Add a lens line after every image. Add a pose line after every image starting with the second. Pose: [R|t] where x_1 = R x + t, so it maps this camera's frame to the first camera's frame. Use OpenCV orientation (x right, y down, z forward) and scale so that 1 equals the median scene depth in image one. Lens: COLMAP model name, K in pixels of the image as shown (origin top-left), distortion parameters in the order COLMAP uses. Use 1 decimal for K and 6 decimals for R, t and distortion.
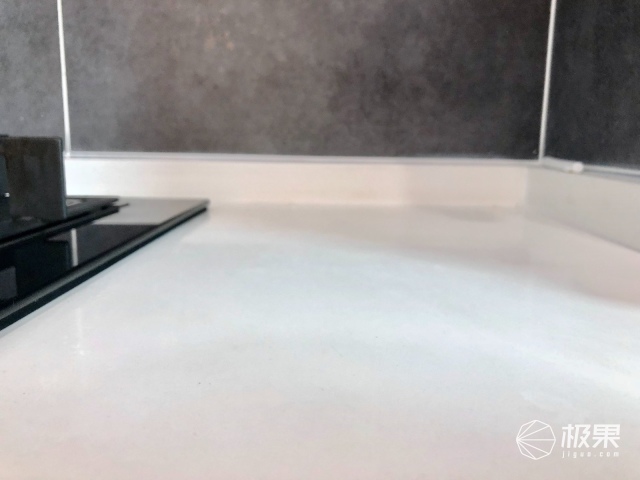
lens RADIAL K [[525.4, 0, 323.1], [0, 525.4, 238.4], [0, 0, 1]] dist [0.010926, -0.009970]
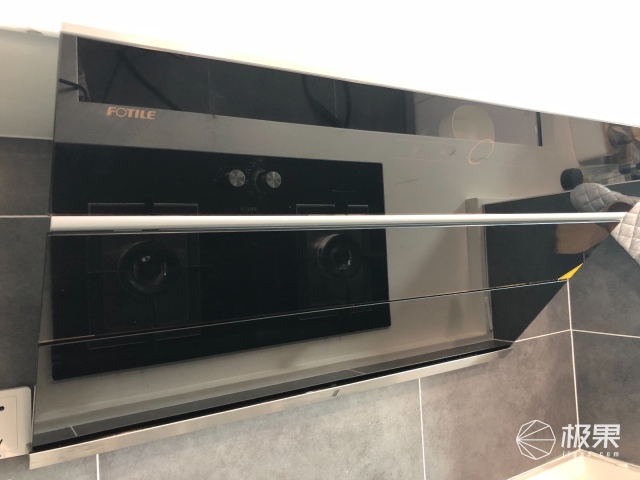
lens RADIAL K [[525.4, 0, 323.1], [0, 525.4, 238.4], [0, 0, 1]] dist [0.010926, -0.009970]
pose [[0.825984, -0.048253, 0.561625, -1.804857], [0.174152, 0.969432, -0.172835, -0.852713], [-0.536117, 0.240567, 0.809139, -0.498886]]
